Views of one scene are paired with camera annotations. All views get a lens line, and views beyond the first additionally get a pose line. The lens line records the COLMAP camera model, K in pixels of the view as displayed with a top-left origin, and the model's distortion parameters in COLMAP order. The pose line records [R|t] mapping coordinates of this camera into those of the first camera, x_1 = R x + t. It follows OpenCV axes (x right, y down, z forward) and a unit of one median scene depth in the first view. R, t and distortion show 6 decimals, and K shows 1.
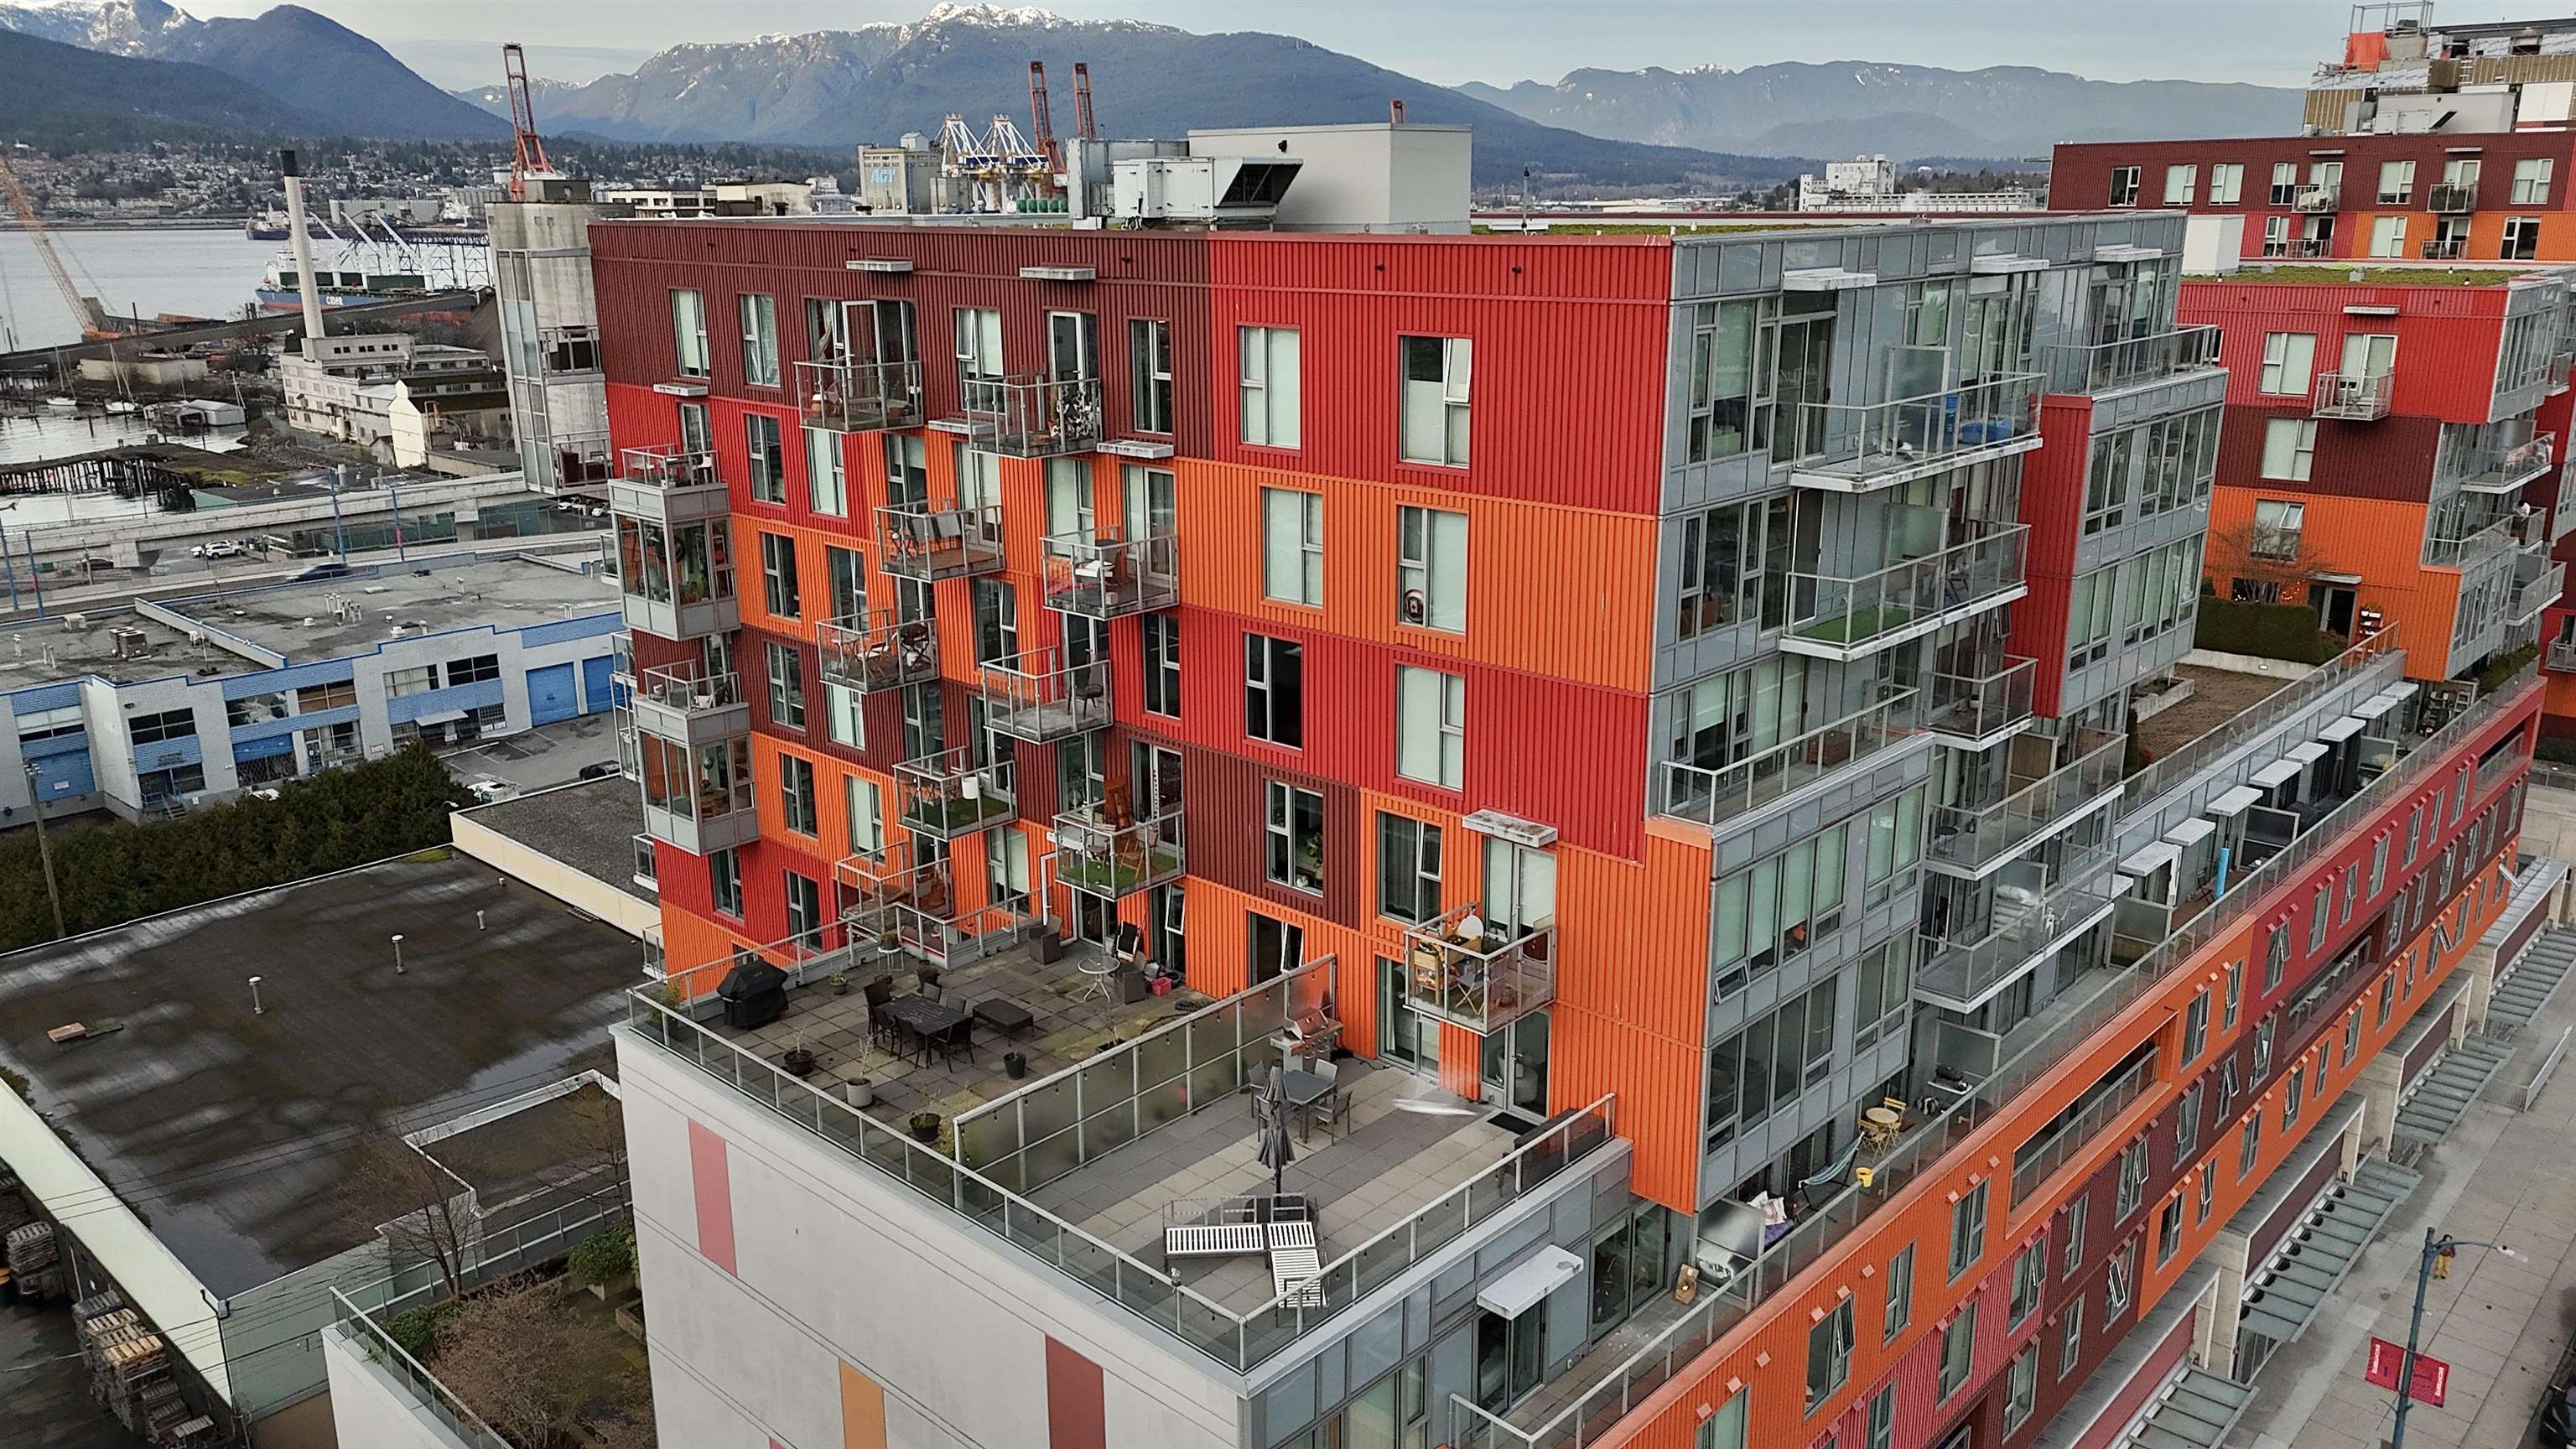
lens RADIAL K [[1891.4, 0, 1287.4], [0, 1891.4, 720.3], [0, 0, 1]] dist [0.053841, -0.010807]
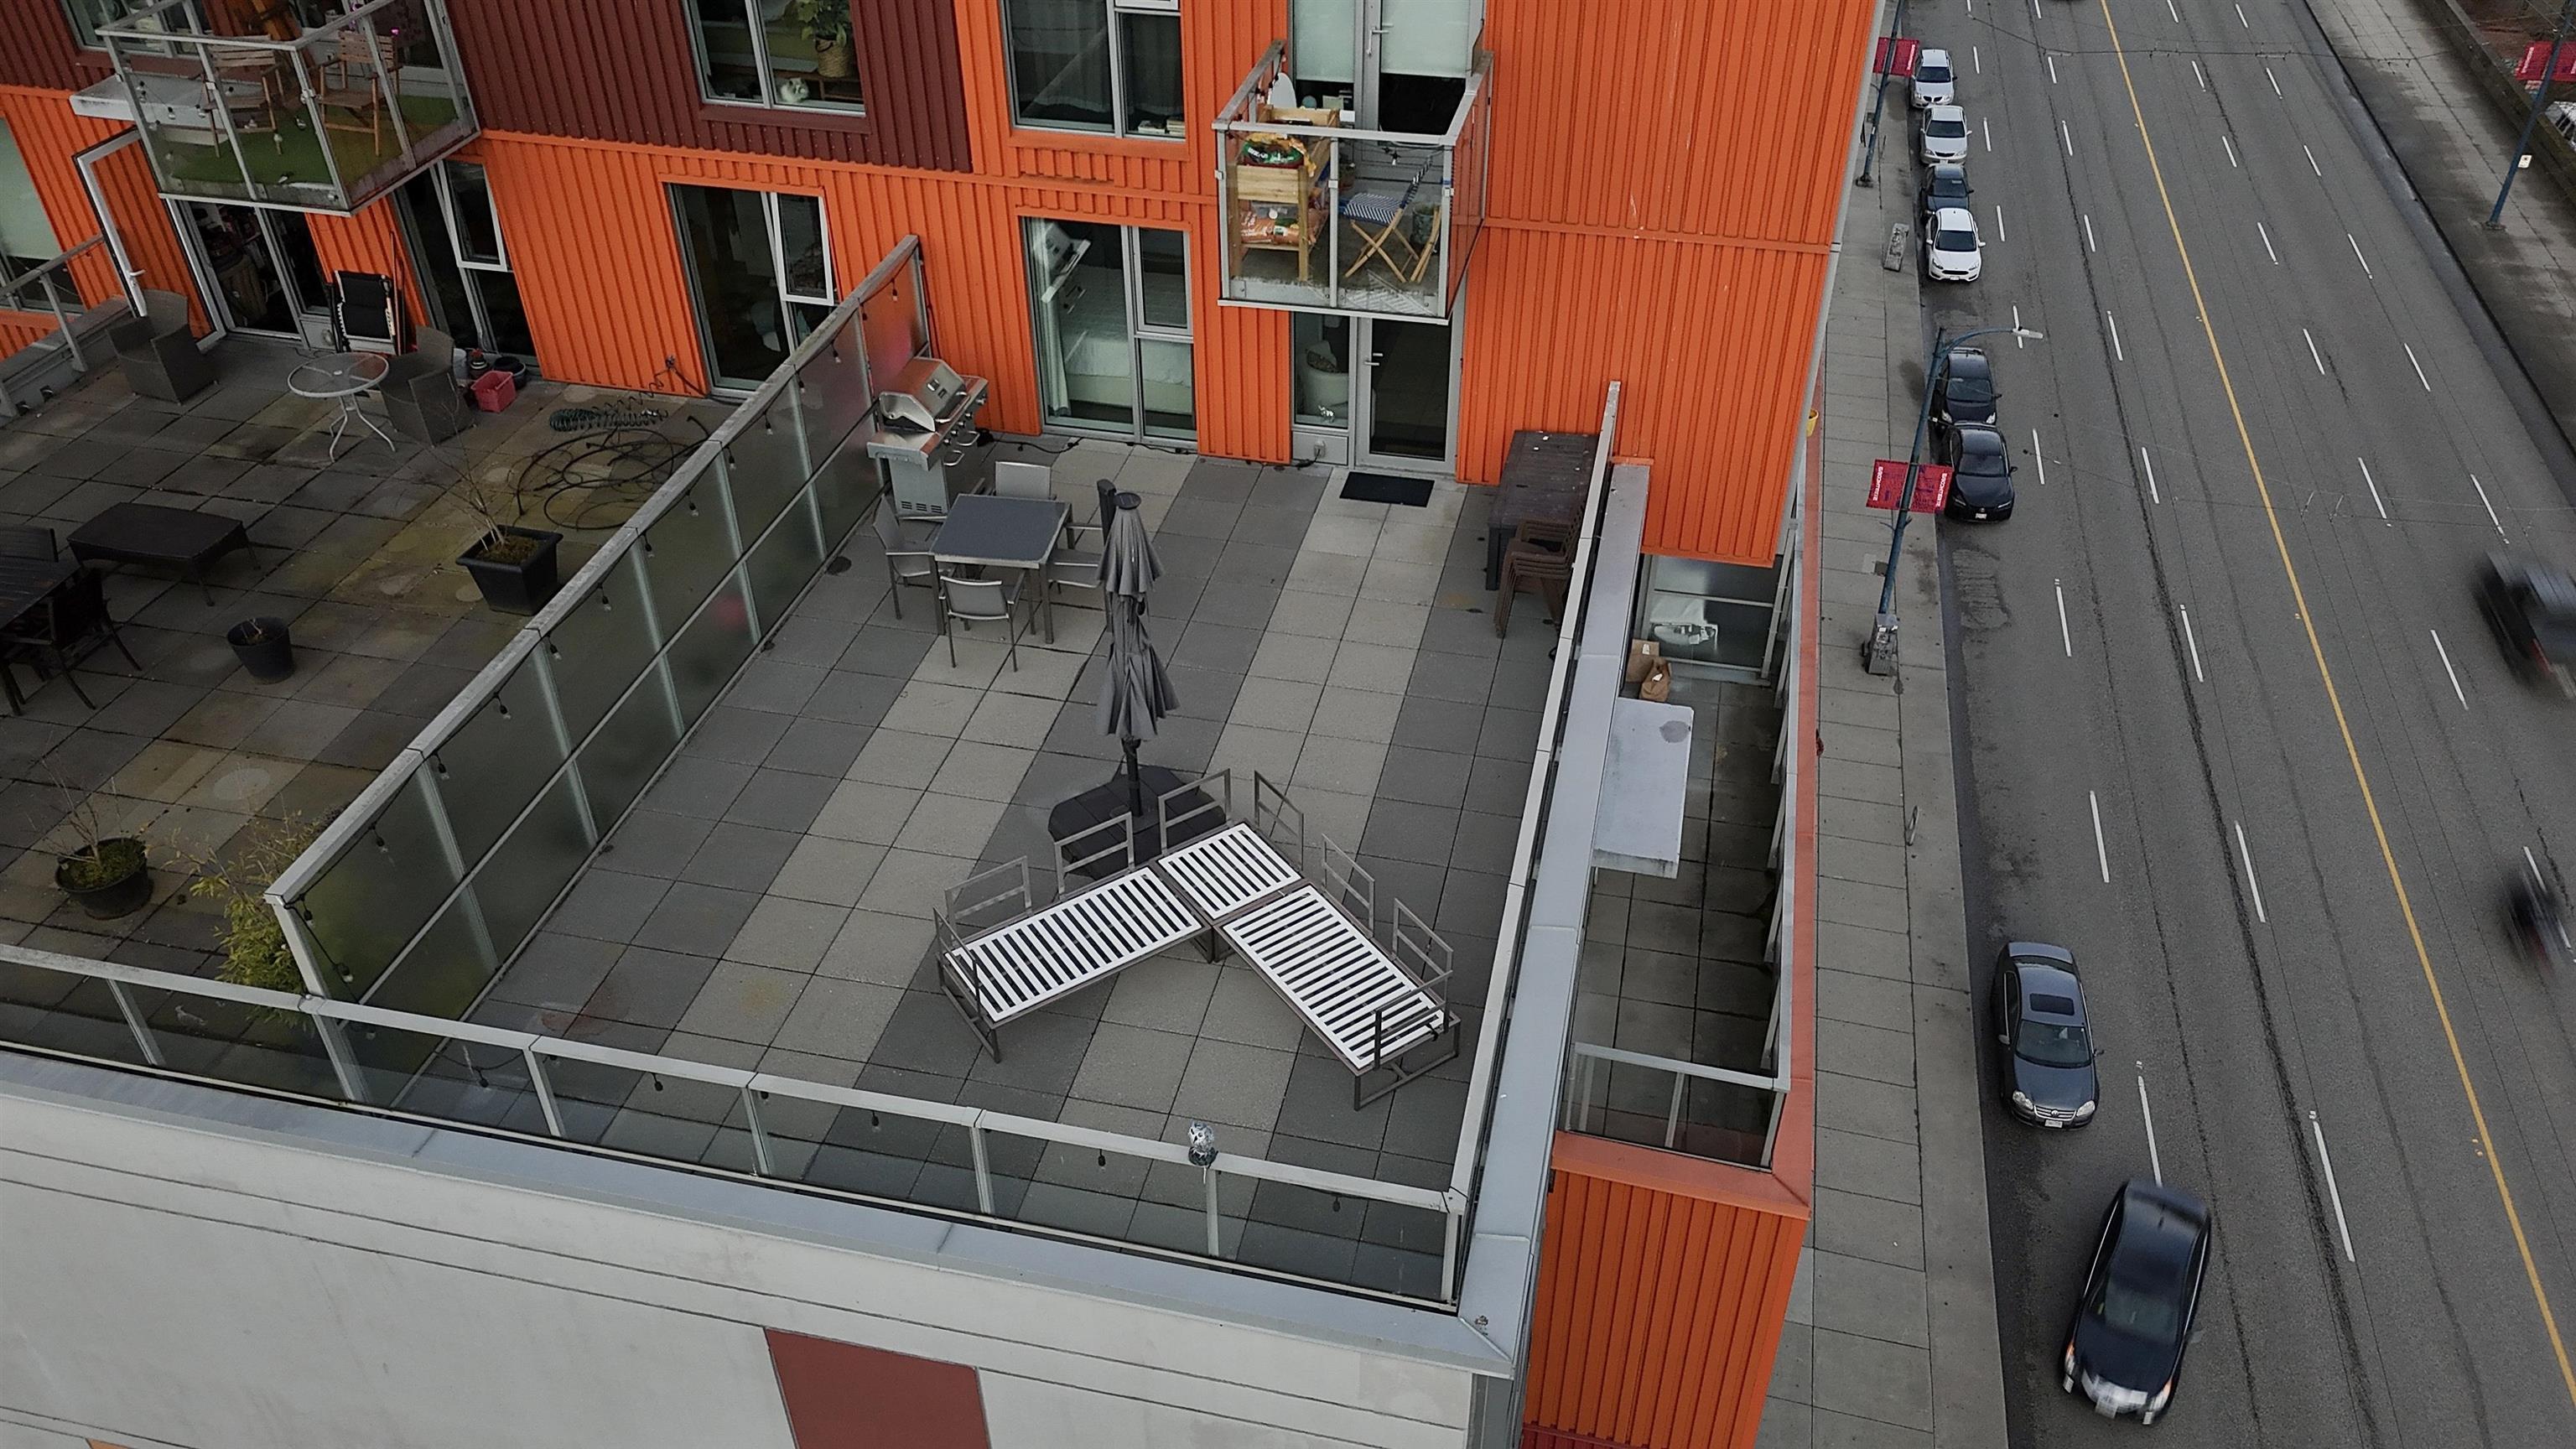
lens RADIAL K [[1891.4, 0, 1295.1], [0, 1891.4, 720.7], [0, 0, 1]] dist [0.053841, -0.010807]
pose [[0.863939, -0.299676, 0.404726, -0.119644], [0.133488, 0.911198, 0.389741, 0.060798], [-0.485582, -0.282687, 0.827223, 0.522581]]
